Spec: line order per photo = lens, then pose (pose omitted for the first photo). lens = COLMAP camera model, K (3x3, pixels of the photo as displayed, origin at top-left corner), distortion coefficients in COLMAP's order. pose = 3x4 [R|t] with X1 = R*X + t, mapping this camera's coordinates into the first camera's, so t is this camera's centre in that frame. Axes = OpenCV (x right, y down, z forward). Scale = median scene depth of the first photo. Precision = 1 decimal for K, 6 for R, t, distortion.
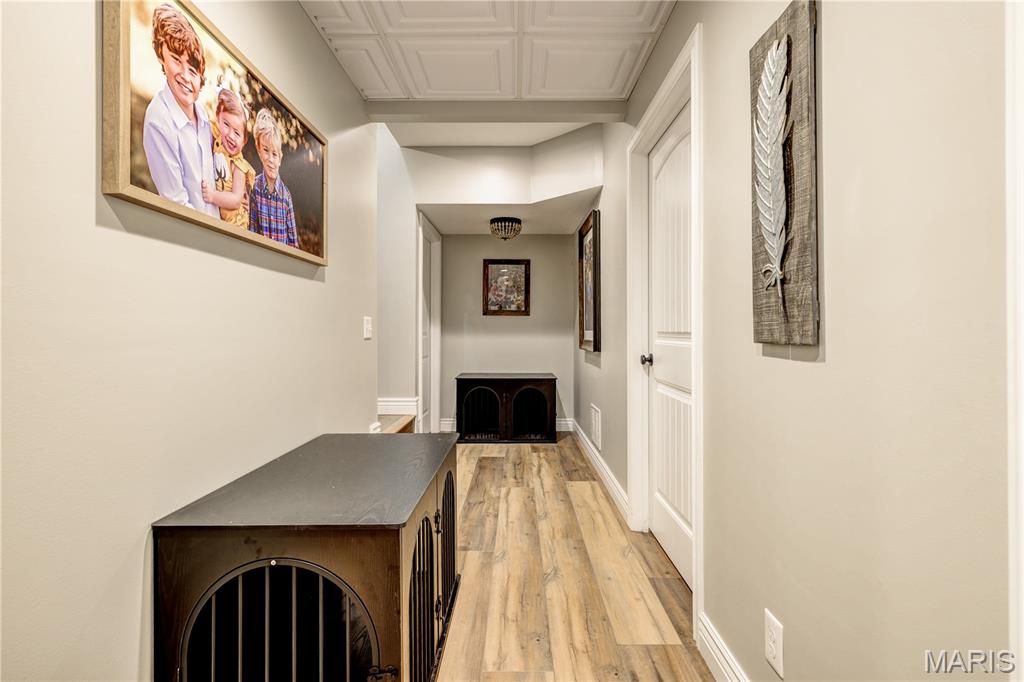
lens RADIAL K [[476.7, 0, 513.0], [0, 476.7, 330.8], [0, 0, 1]] dist [0.000274, 0.000136]
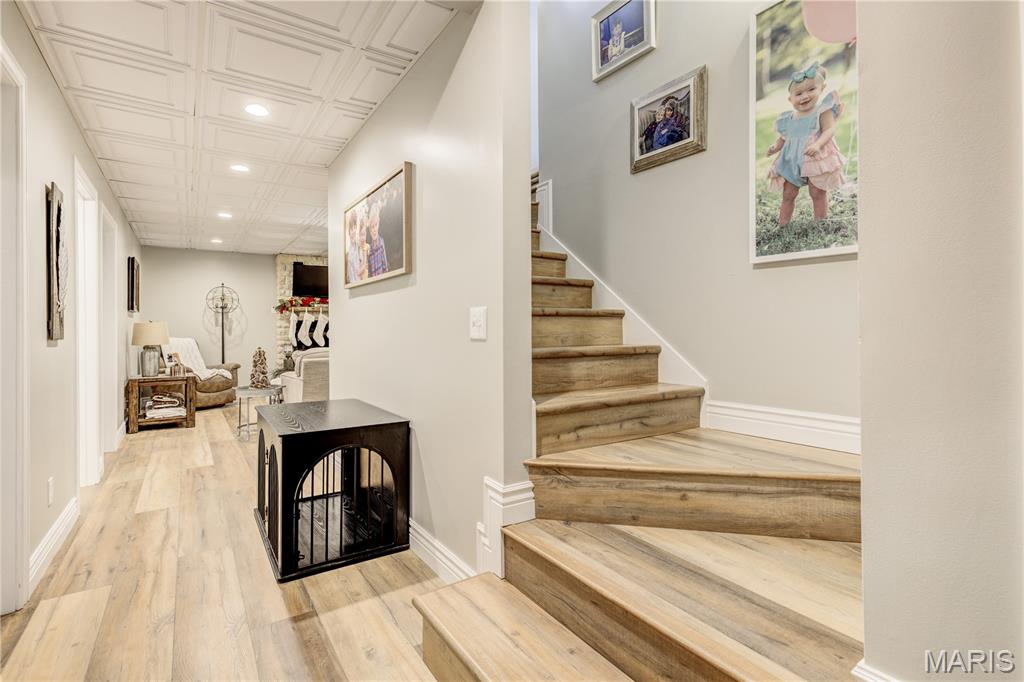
lens RADIAL K [[488.9, 0, 509.6], [0, 488.9, 333.9], [0, 0, 1]] dist [-0.002762, -0.000406]
pose [[-0.830543, 0.008325, -0.556892, 0.055240], [0.009212, 0.999957, 0.001210, 0.011634], [0.556878, -0.004125, -0.830584, 2.376703]]
